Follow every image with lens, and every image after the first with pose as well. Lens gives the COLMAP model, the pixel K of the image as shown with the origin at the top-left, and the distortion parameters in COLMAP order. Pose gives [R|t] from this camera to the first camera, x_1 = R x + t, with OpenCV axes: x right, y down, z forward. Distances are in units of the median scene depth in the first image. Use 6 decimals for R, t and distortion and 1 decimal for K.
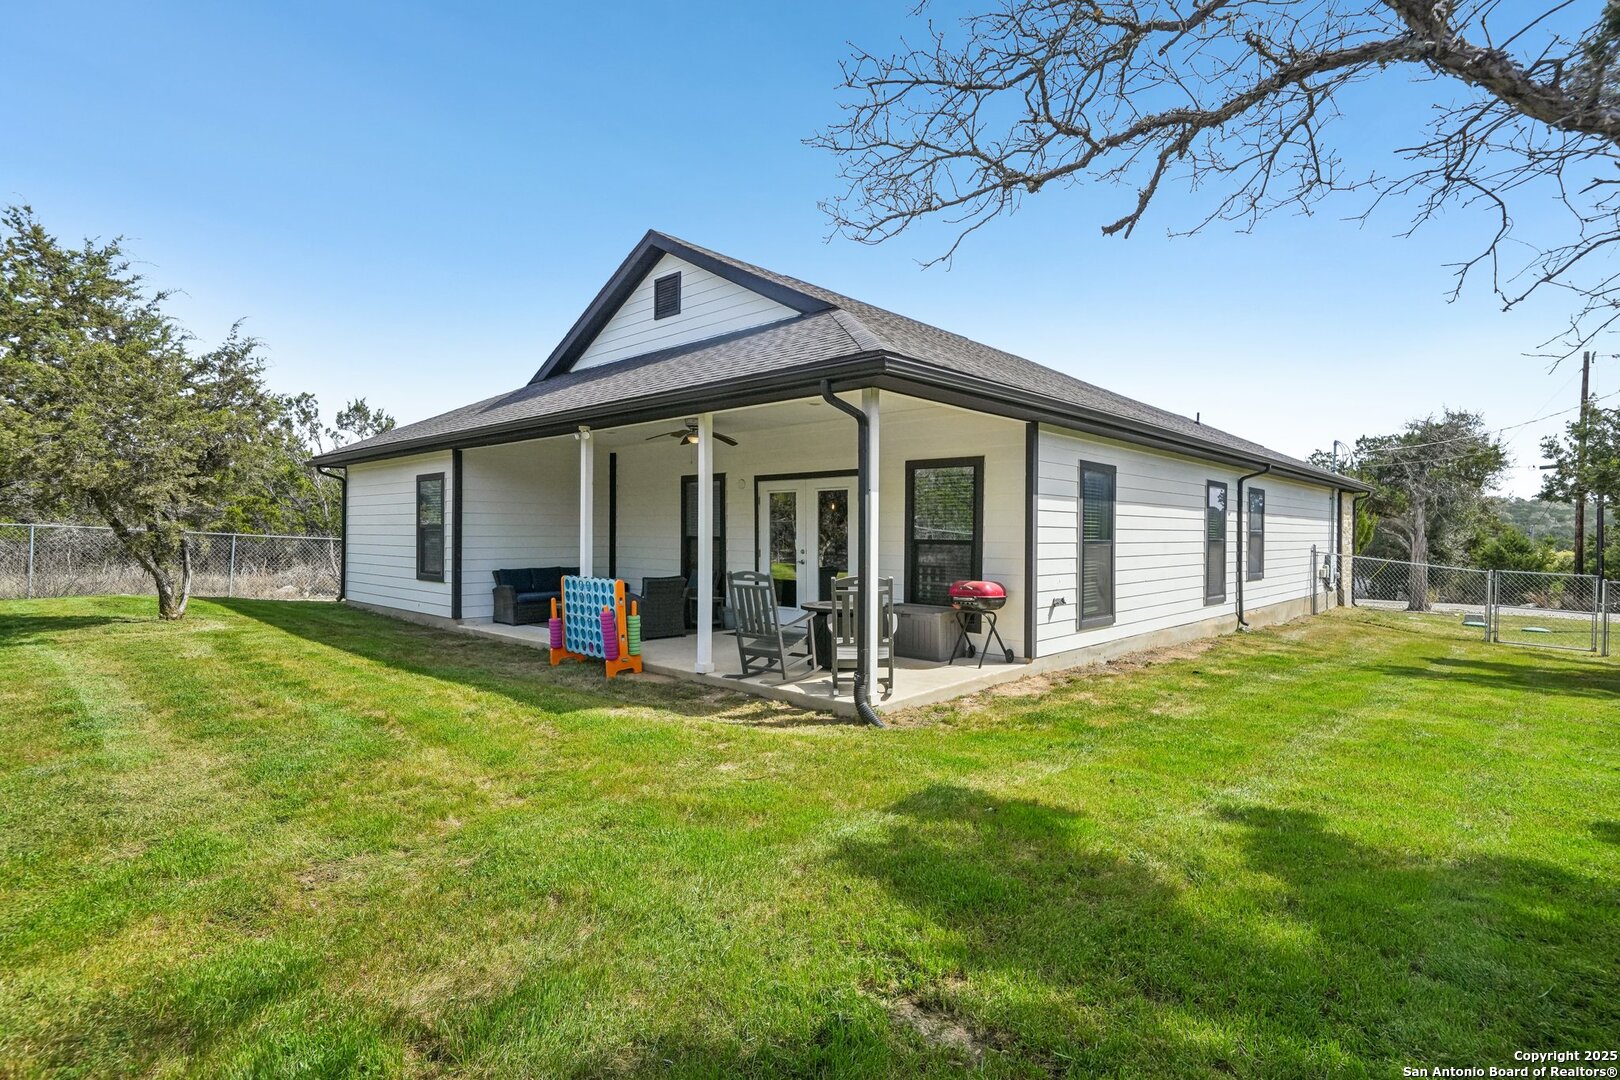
lens RADIAL K [[825.0, 0, 798.8], [0, 825.0, 539.2], [0, 0, 1]] dist [0.002909, 0.000617]
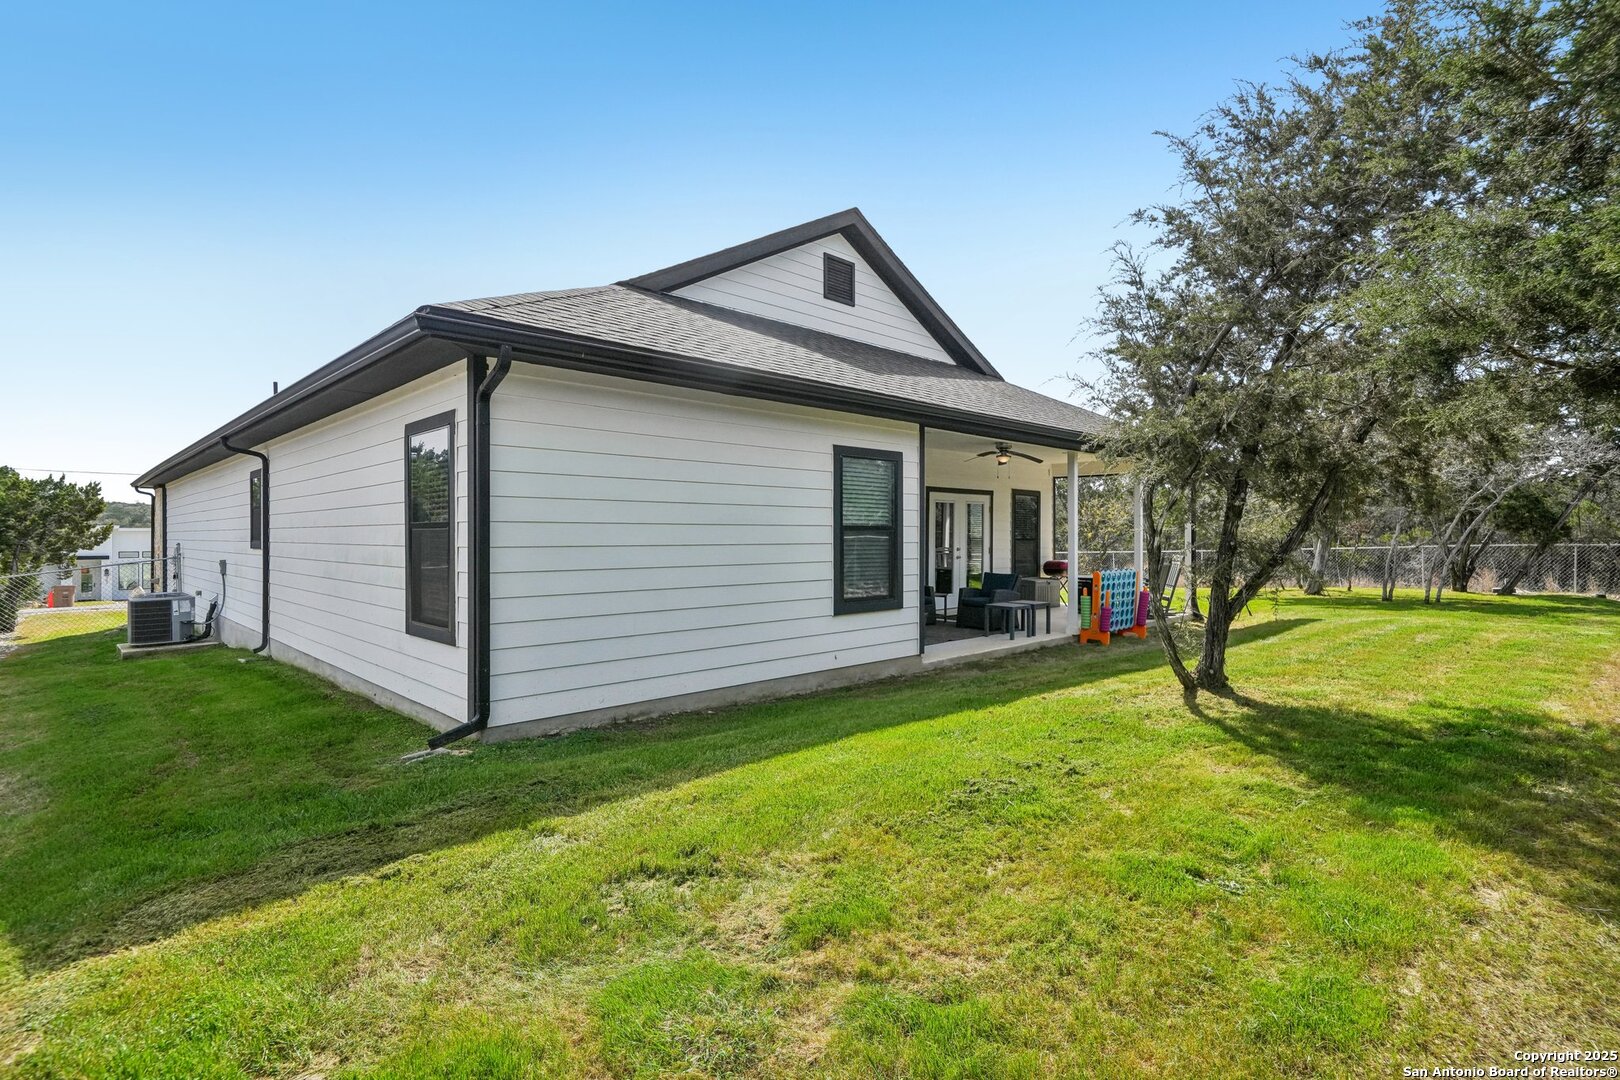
lens RADIAL K [[825.0, 0, 798.8], [0, 825.0, 539.2], [0, 0, 1]] dist [0.002909, 0.000617]
pose [[0.022043, -0.013717, 0.999663, -1.157964], [0.007874, 0.999877, 0.013546, -0.017586], [-0.999726, 0.007572, 0.022148, 1.090570]]
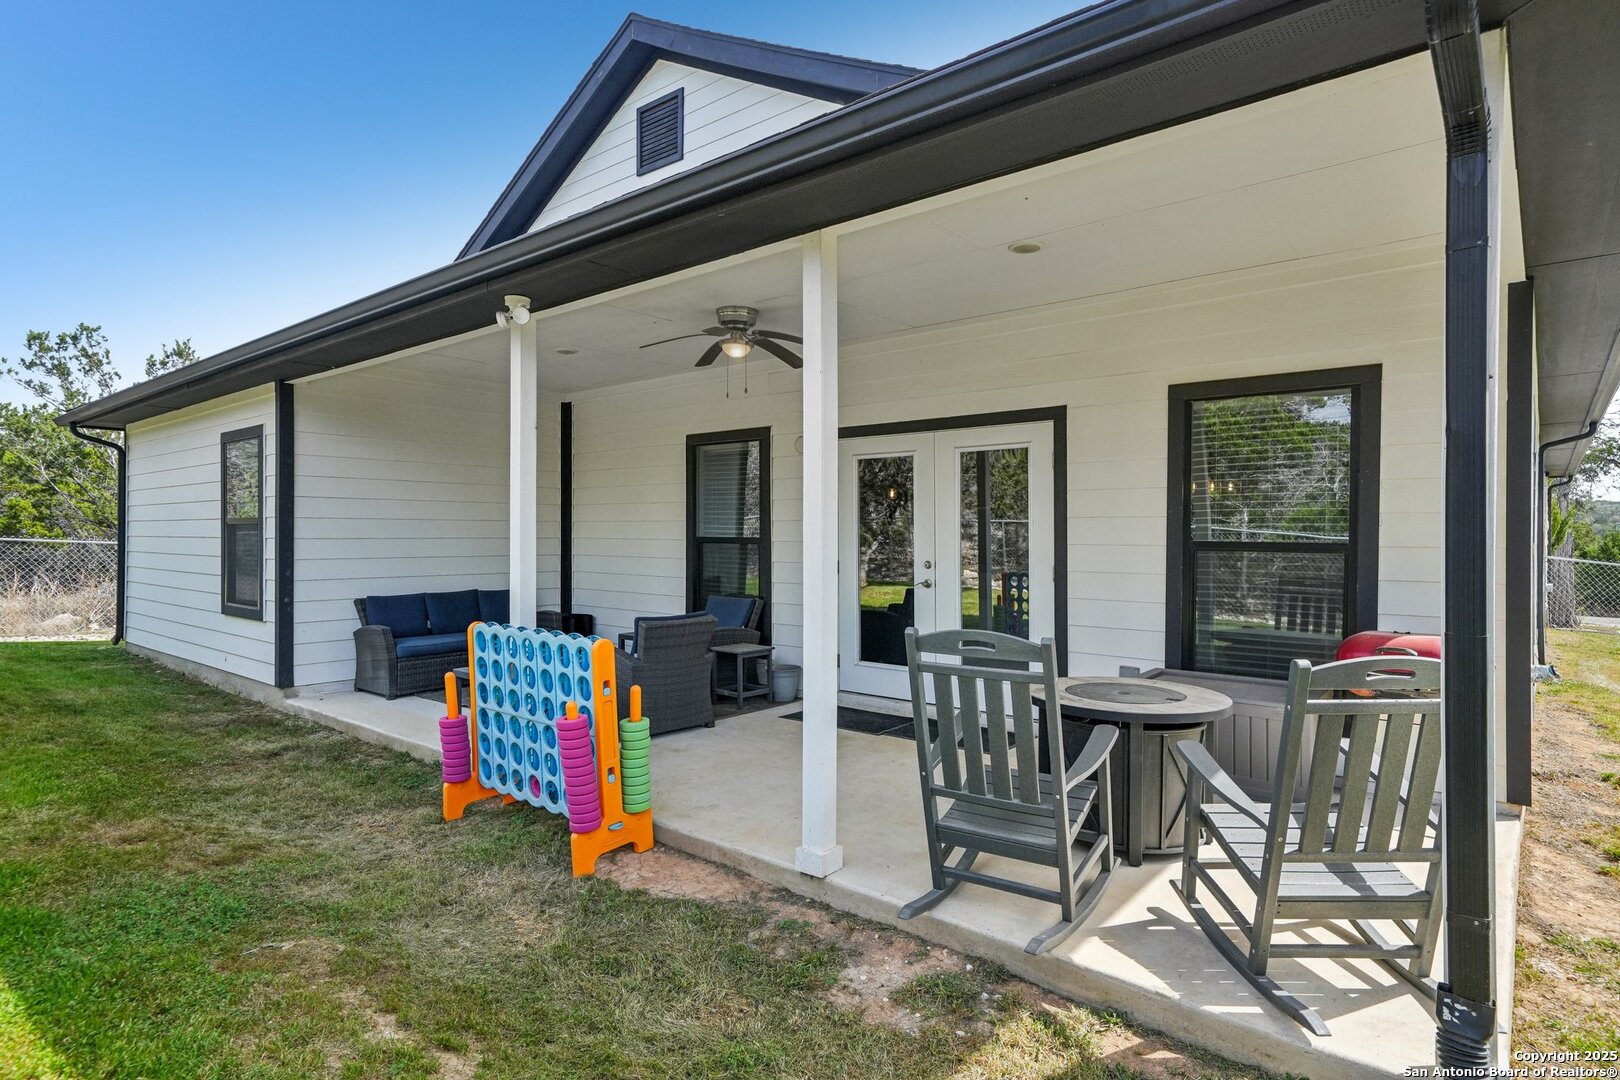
lens RADIAL K [[885.2, 0, 810.0], [0, 885.2, 540.0], [0, 0, 1]] dist [-0.001909, 0.062652]
pose [[0.998081, -0.003331, 0.061837, -0.097525], [0.003393, 0.999994, -0.000909, -0.000806], [-0.061834, 0.001117, 0.998086, 0.377508]]
